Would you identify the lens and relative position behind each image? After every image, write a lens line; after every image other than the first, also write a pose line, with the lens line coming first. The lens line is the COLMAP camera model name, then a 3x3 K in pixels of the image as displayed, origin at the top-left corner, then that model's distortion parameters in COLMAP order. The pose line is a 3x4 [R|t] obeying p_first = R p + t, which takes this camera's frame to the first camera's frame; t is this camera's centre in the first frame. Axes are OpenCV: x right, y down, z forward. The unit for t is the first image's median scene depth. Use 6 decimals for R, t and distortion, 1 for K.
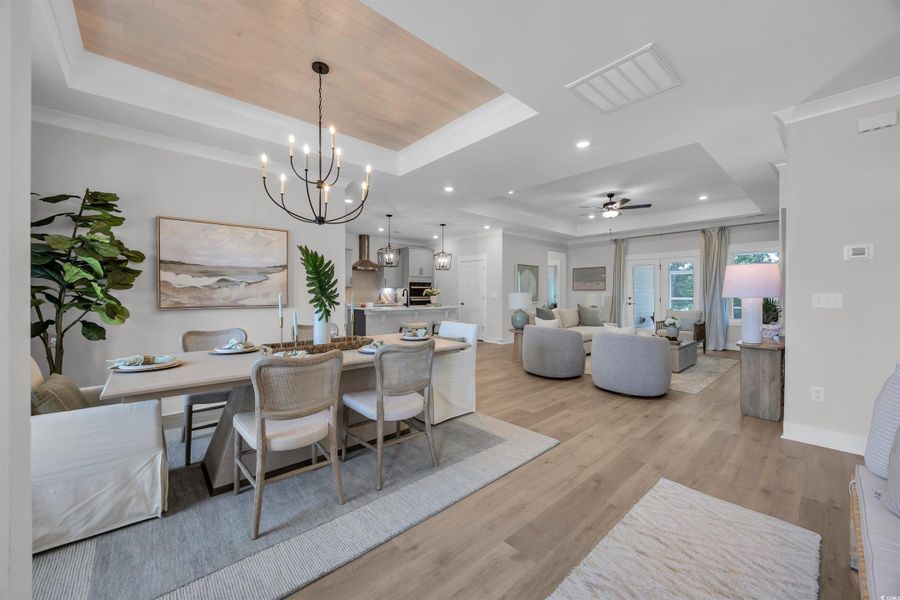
lens RADIAL K [[342.4, 0, 448.1], [0, 342.4, 299.3], [0, 0, 1]] dist [-0.003099, -0.000130]
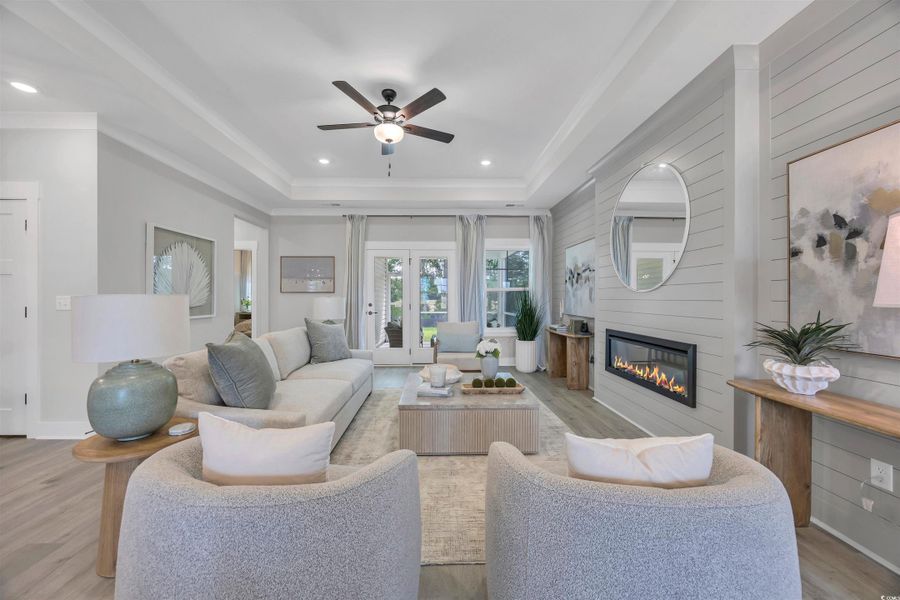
lens RADIAL K [[342.4, 0, 448.1], [0, 342.4, 299.3], [0, 0, 1]] dist [-0.003099, -0.000130]
pose [[0.654355, -0.004588, 0.756174, 0.121762], [0.010957, 0.999934, -0.003415, -0.009962], [-0.756108, 0.010520, 0.654362, 0.459751]]
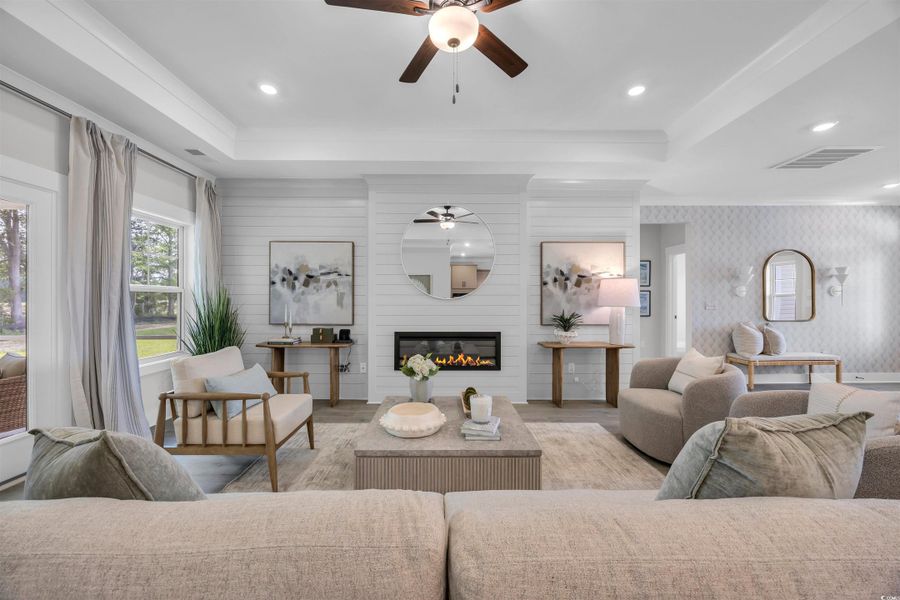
lens RADIAL K [[342.4, 0, 448.1], [0, 342.4, 299.3], [0, 0, 1]] dist [-0.003099, -0.000130]
pose [[-0.752341, -0.000481, 0.658773, 0.219876], [0.008770, 0.999904, 0.010745, -0.022487], [-0.658715, 0.013861, -0.752265, 0.918837]]
